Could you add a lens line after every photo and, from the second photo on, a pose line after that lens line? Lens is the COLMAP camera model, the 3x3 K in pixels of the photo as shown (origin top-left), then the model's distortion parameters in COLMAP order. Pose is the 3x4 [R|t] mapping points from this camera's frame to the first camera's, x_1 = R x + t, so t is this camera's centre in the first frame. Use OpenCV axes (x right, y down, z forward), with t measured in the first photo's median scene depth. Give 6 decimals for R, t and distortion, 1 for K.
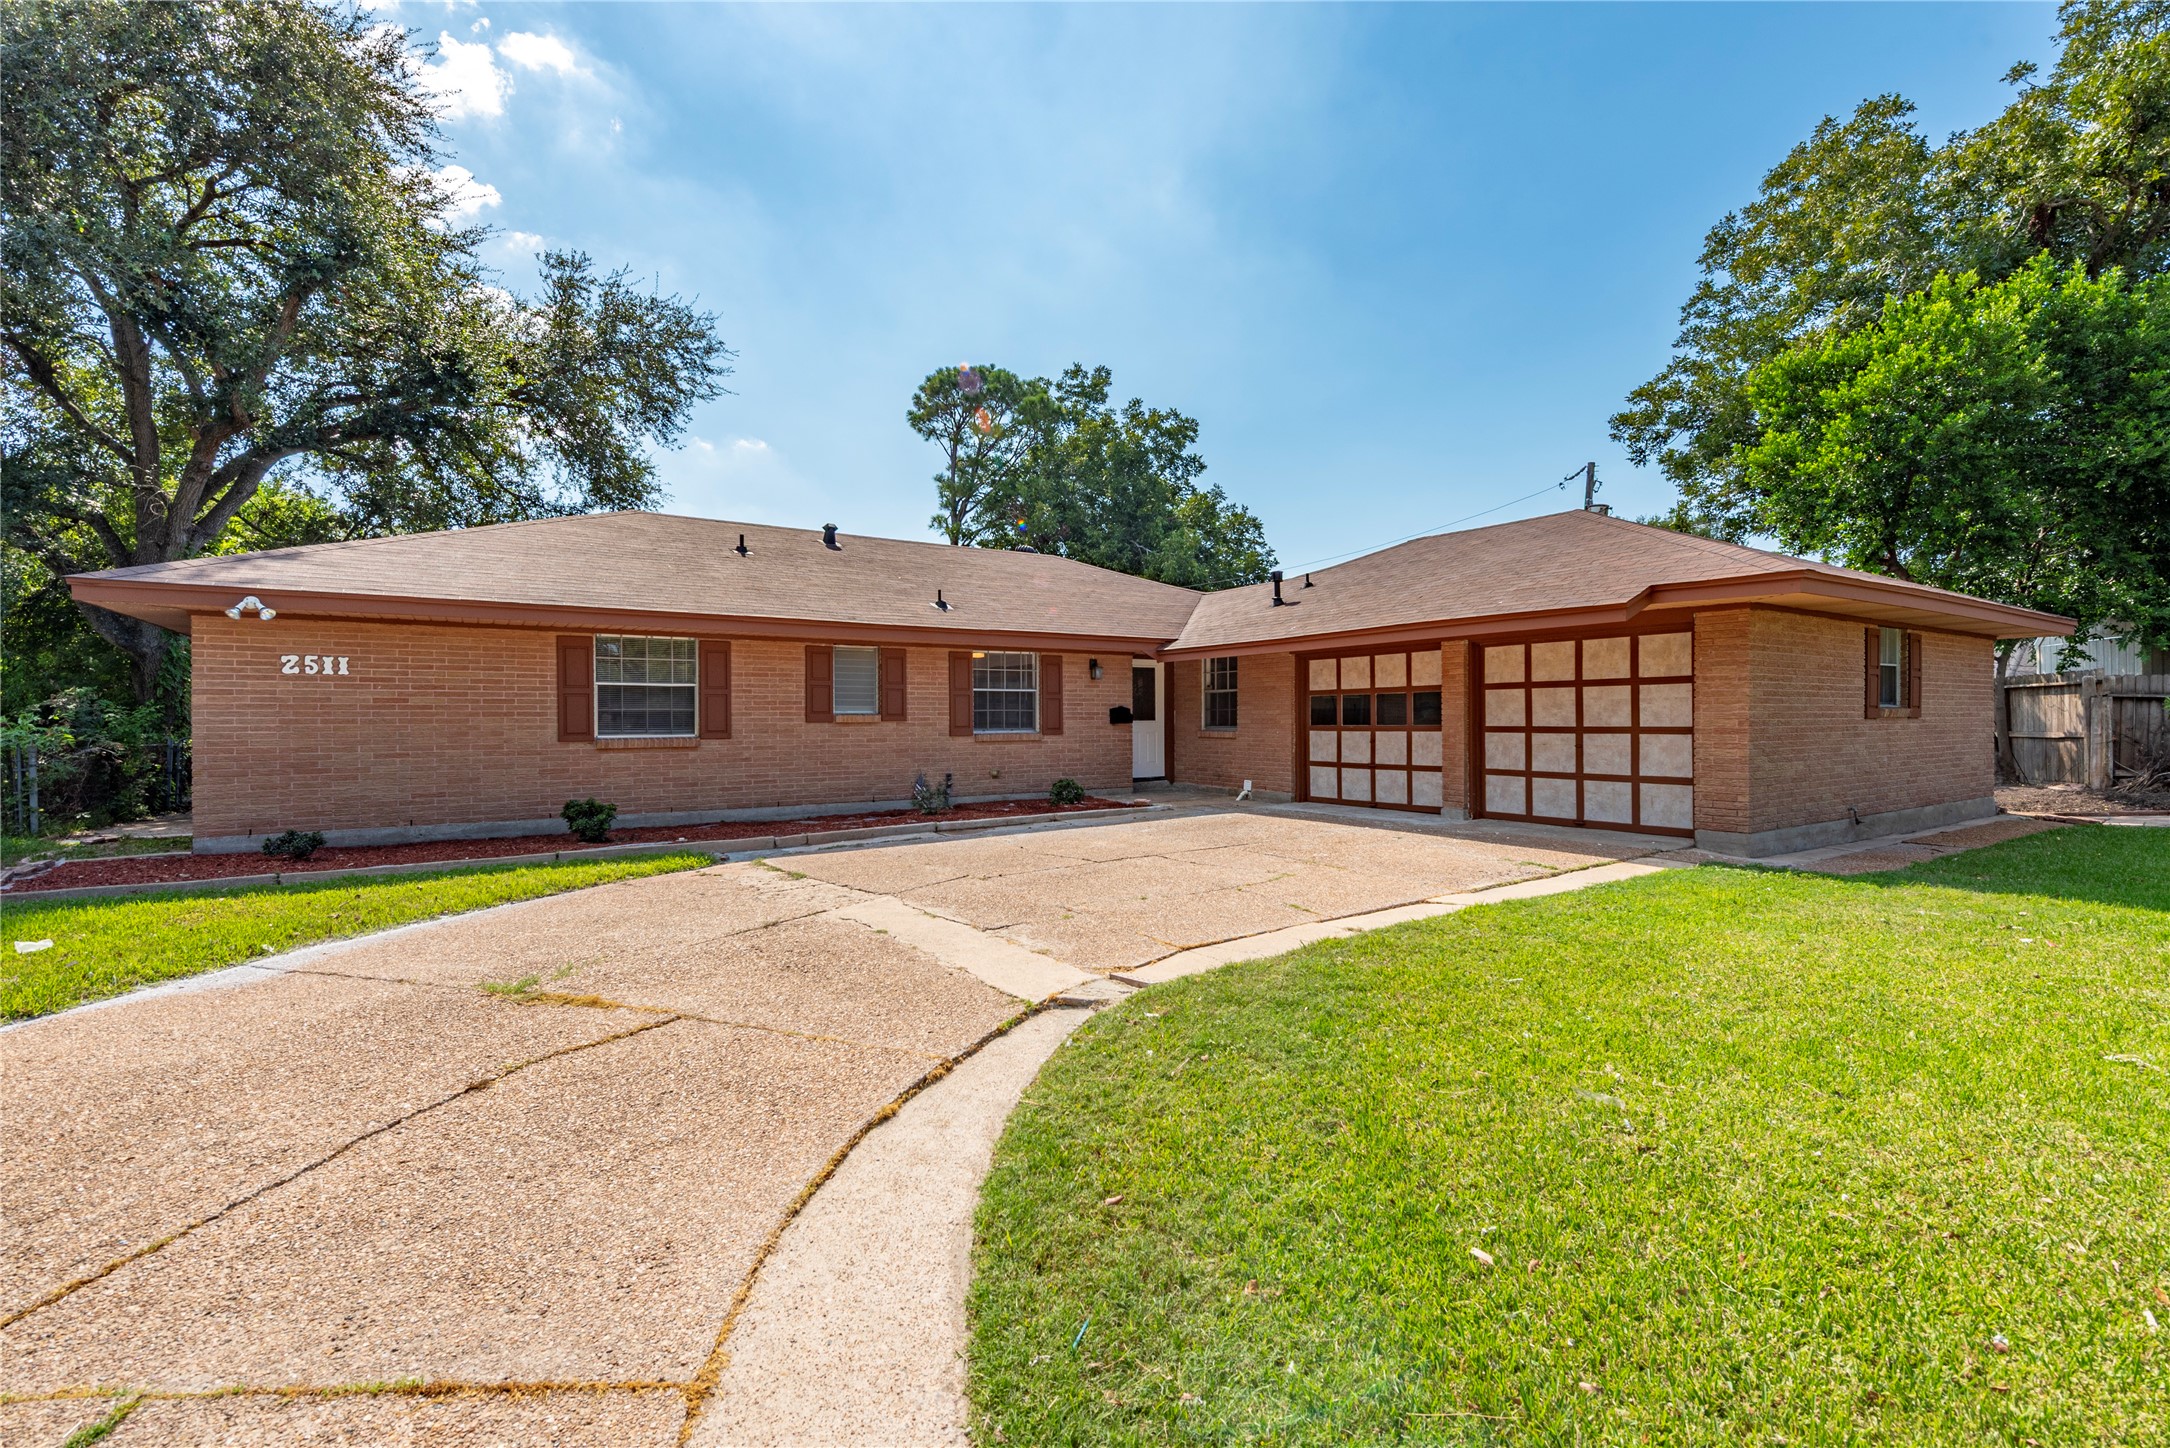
lens RADIAL K [[956.5, 0, 1090.7], [0, 956.5, 718.9], [0, 0, 1]] dist [0.020759, -0.009238]
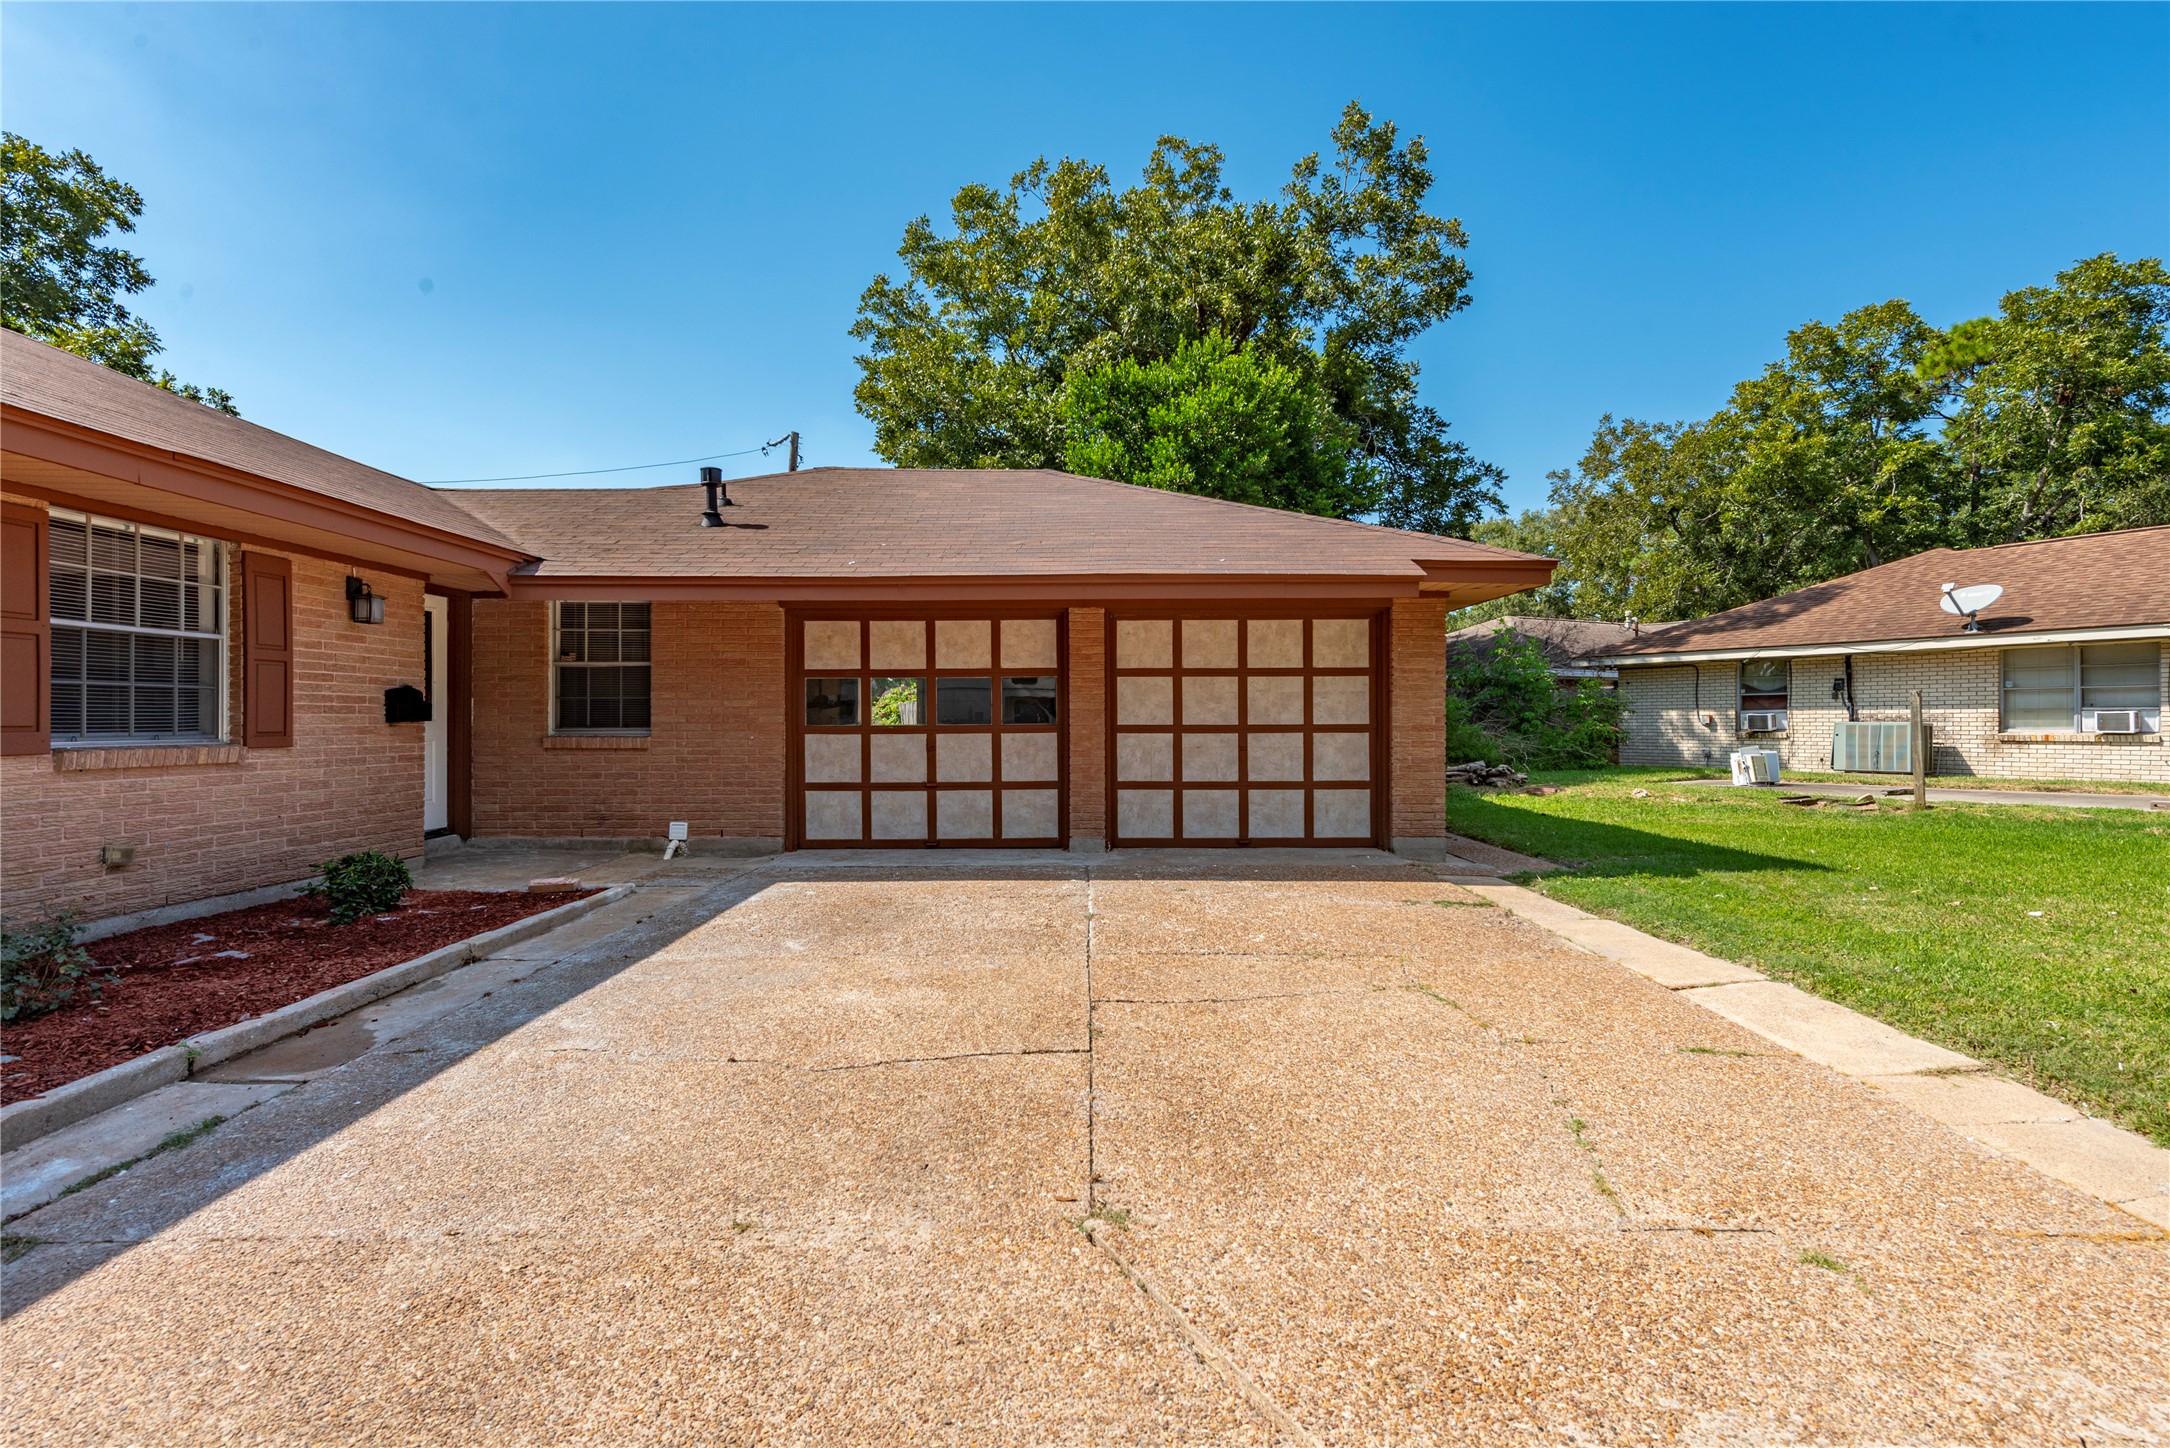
lens RADIAL K [[1027.1, 0, 1085.0], [0, 1027.1, 724.0], [0, 0, 1]] dist [0.021068, -0.011553]
pose [[0.545895, 0.003020, 0.837848, -0.277913], [-0.000309, 0.999994, -0.003403, 0.009591], [-0.837853, 0.001599, 0.545893, 0.582142]]
